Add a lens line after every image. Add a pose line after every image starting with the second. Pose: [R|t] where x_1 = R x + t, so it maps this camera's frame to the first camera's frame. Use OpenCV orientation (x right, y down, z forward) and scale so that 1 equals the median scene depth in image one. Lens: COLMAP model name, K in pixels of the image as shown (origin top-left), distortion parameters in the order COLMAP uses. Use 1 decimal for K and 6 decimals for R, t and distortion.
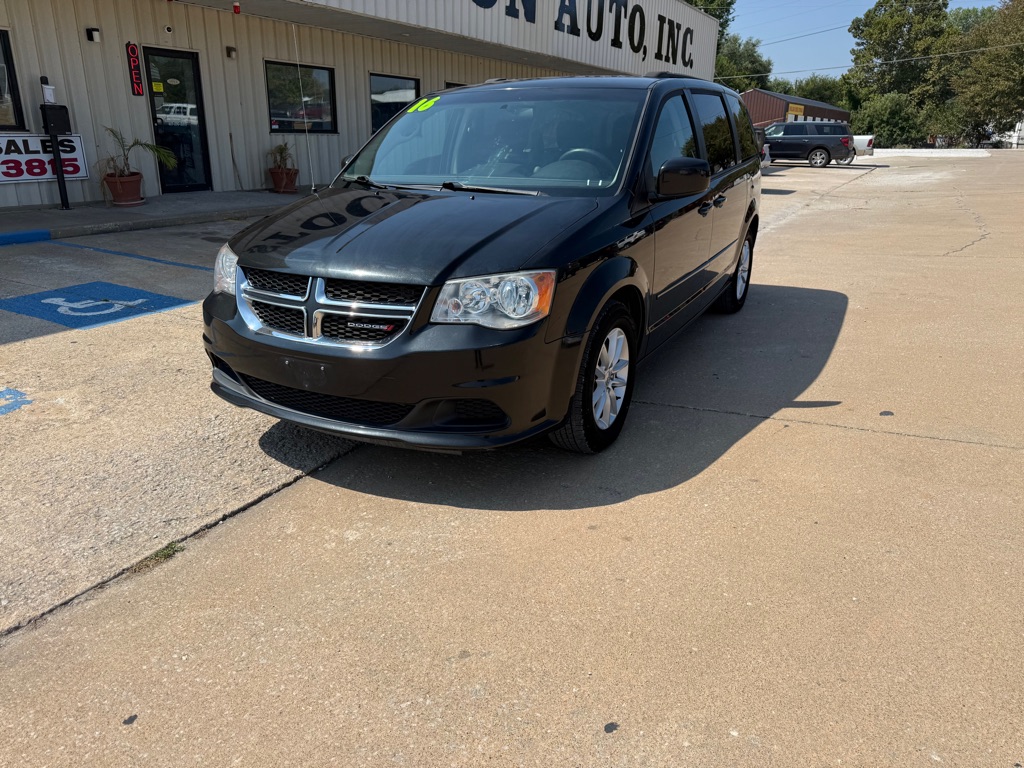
lens RADIAL K [[736.3, 0, 509.7], [0, 736.3, 386.7], [0, 0, 1]] dist [0.004045, -0.004265]
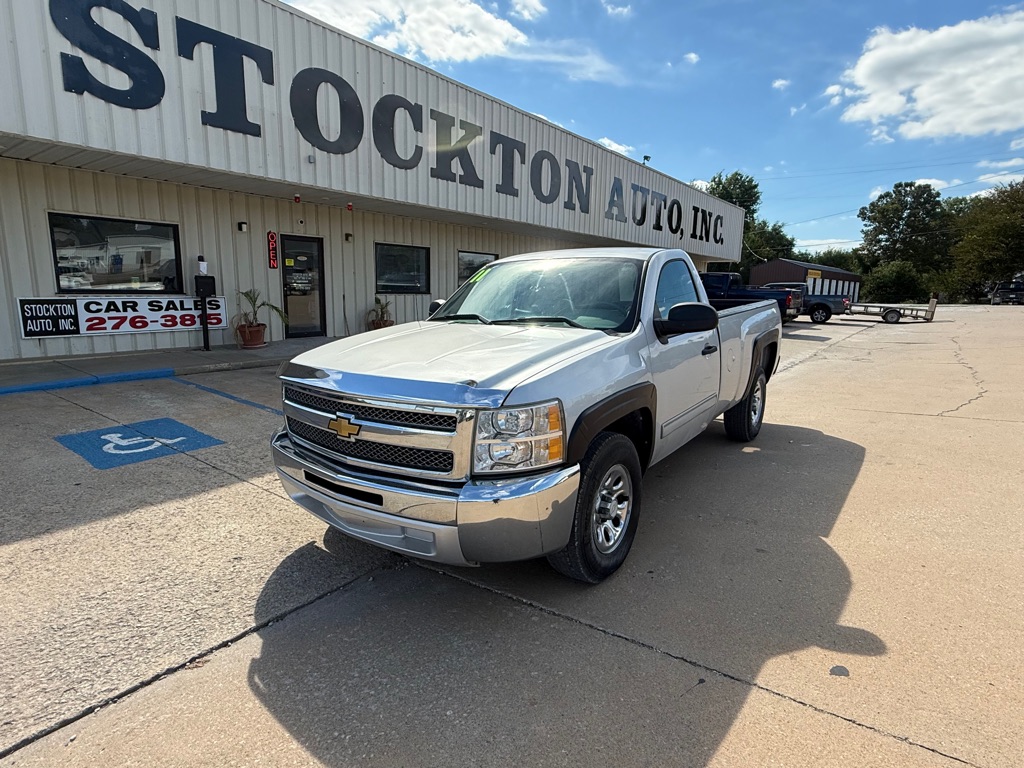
lens RADIAL K [[550.8, 0, 510.9], [0, 550.8, 382.0], [0, 0, 1]] dist [0.000621, -0.000942]
pose [[0.988151, 0.029787, -0.150570, 0.086079], [-0.053992, 0.985747, -0.159332, -0.054058], [0.143678, 0.165574, 0.975675, 0.115098]]
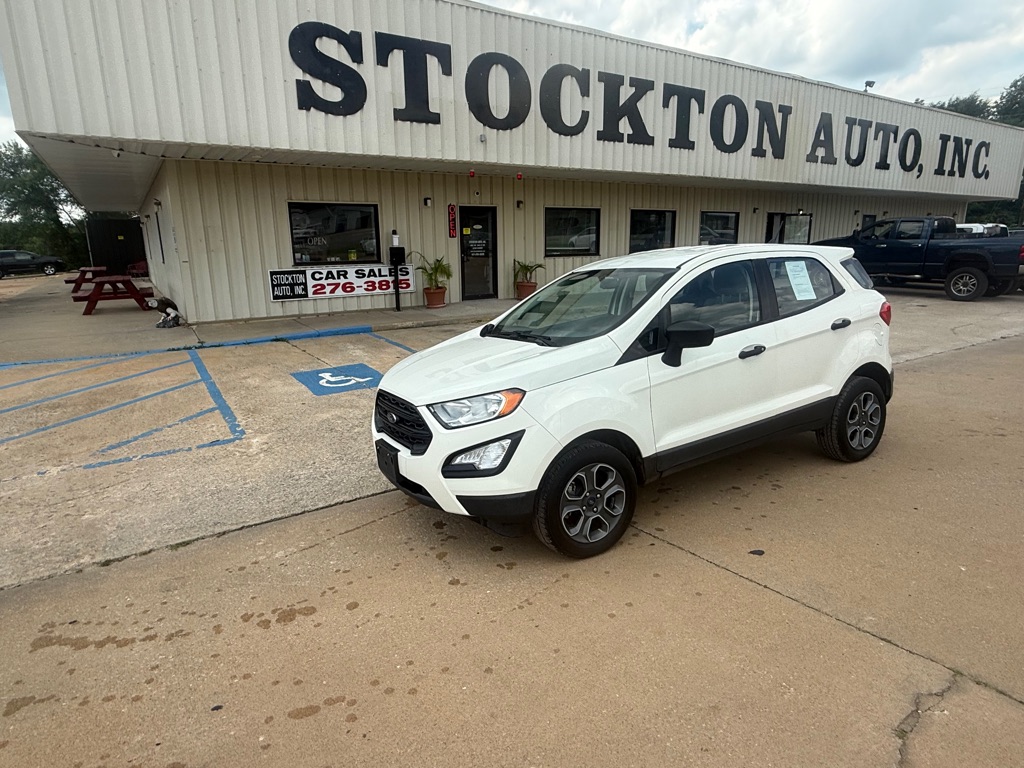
lens RADIAL K [[599.2, 0, 510.7], [0, 599.2, 377.8], [0, 0, 1]] dist [-0.000370, 0.001683]
pose [[0.878527, 0.079895, -0.470965, 0.205124], [-0.129741, 0.988762, -0.074282, -0.036477], [0.459737, 0.126362, 0.879019, 0.013354]]
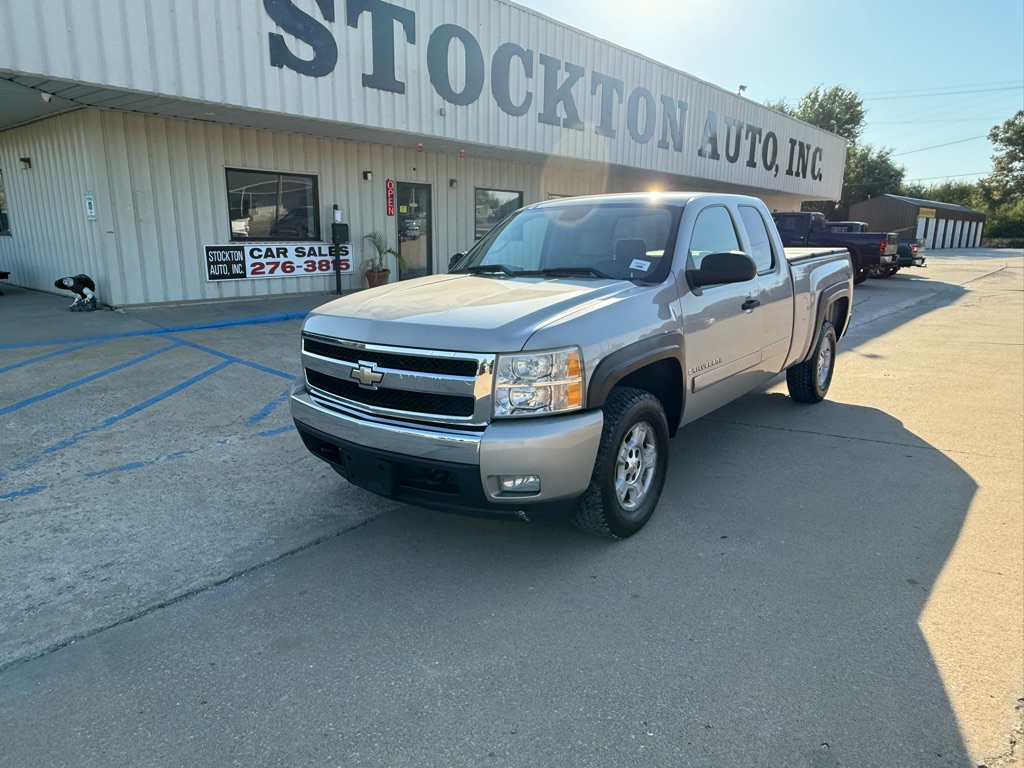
lens RADIAL K [[678.8, 0, 515.4], [0, 678.8, 387.8], [0, 0, 1]] dist [-0.000105, -0.000261]
pose [[0.981786, 0.042852, -0.185094, -0.019167], [-0.061985, 0.993170, -0.098853, 0.043510], [0.179594, 0.108526, 0.977736, -0.186374]]
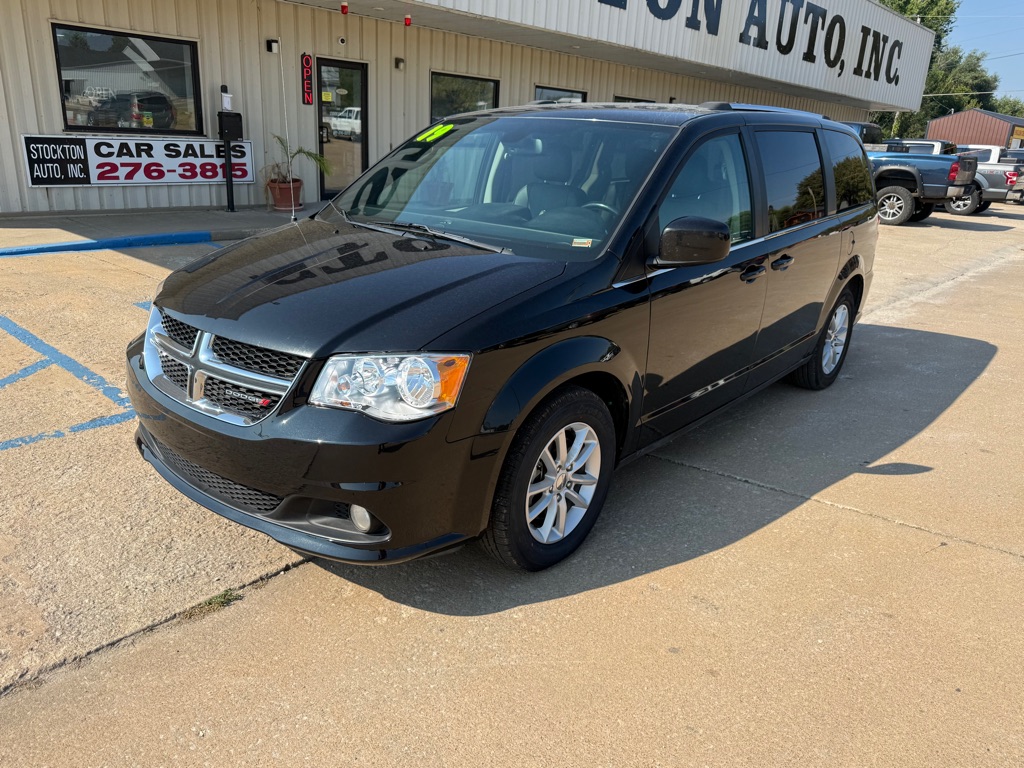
lens RADIAL K [[762.0, 0, 504.1], [0, 762.0, 393.6], [0, 0, 1]] dist [0.014226, -0.022260]
pose [[0.974431, 0.102356, -0.200021, 0.017298], [-0.105086, 0.994458, -0.003047, -0.020333], [0.198601, 0.023988, 0.979787, 0.021328]]
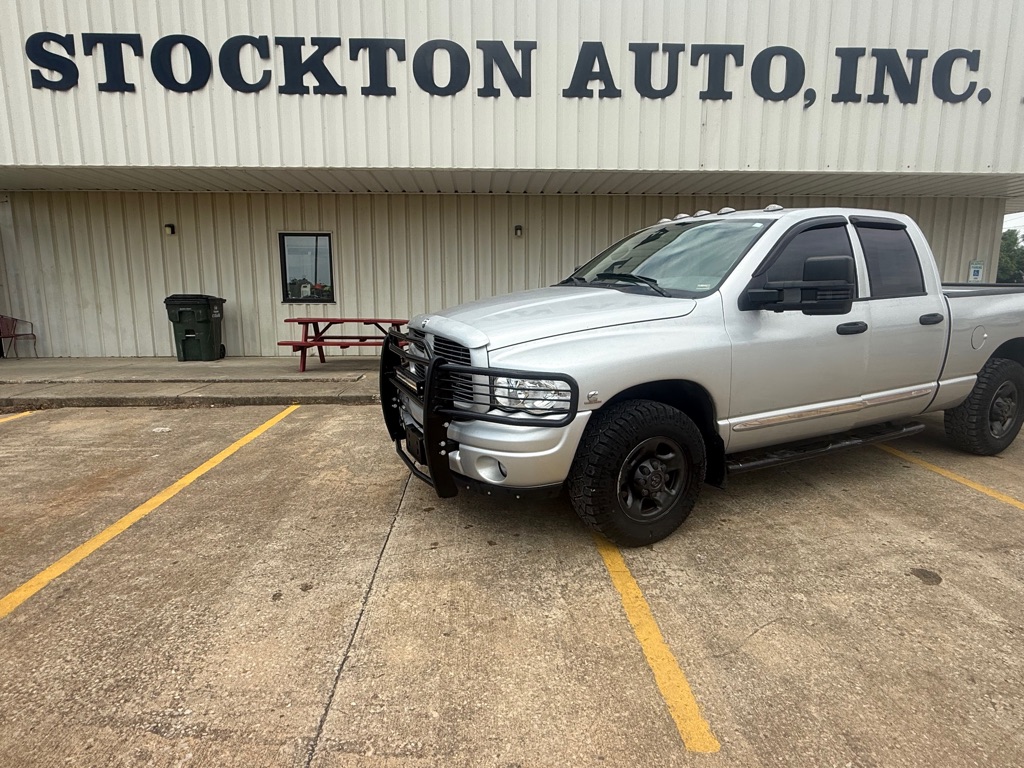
lens RADIAL K [[576.2, 0, 510.1], [0, 576.2, 384.0], [0, 0, 1]] dist [-0.000096, -0.000102]
pose [[0.519534, 0.116921, -0.846412, 1.303196], [-0.268929, 0.962625, -0.032096, -0.050343], [0.811025, 0.244300, 0.531560, 0.974335]]
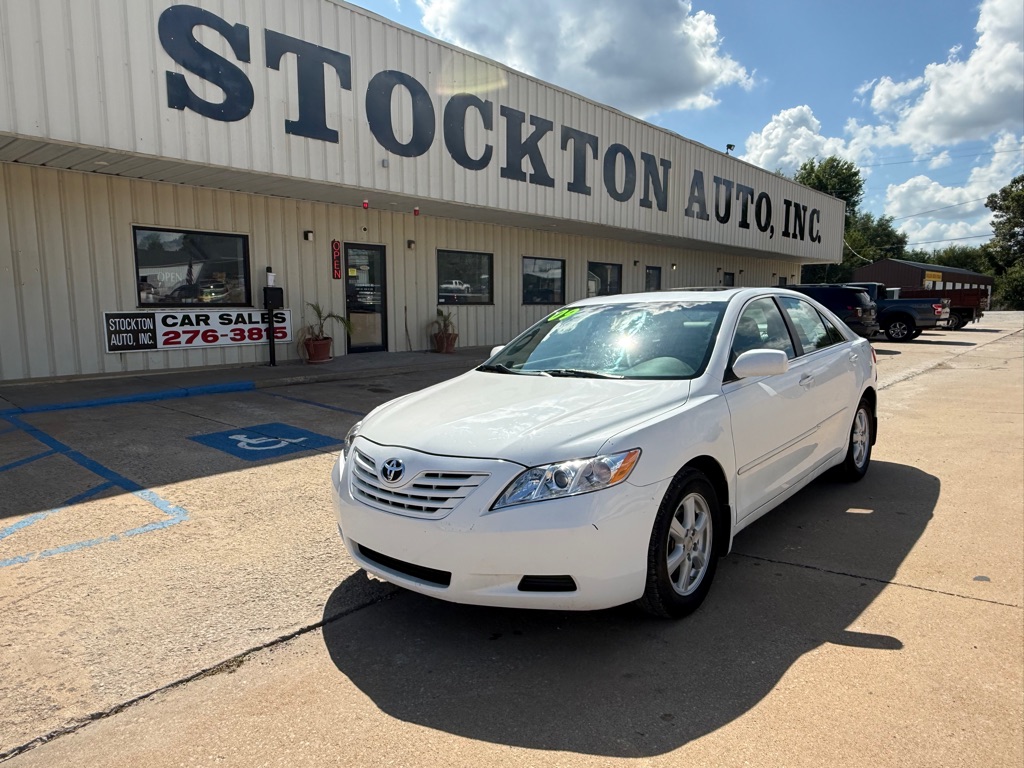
lens RADIAL K [[667.1, 0, 510.6], [0, 667.1, 386.3], [0, 0, 1]] dist [-0.001802, 0.000052]
pose [[0.976288, 0.009781, -0.216255, 0.038063], [-0.054406, 0.978000, -0.201384, 0.000132], [0.209528, 0.208375, 0.955342, 0.005786]]
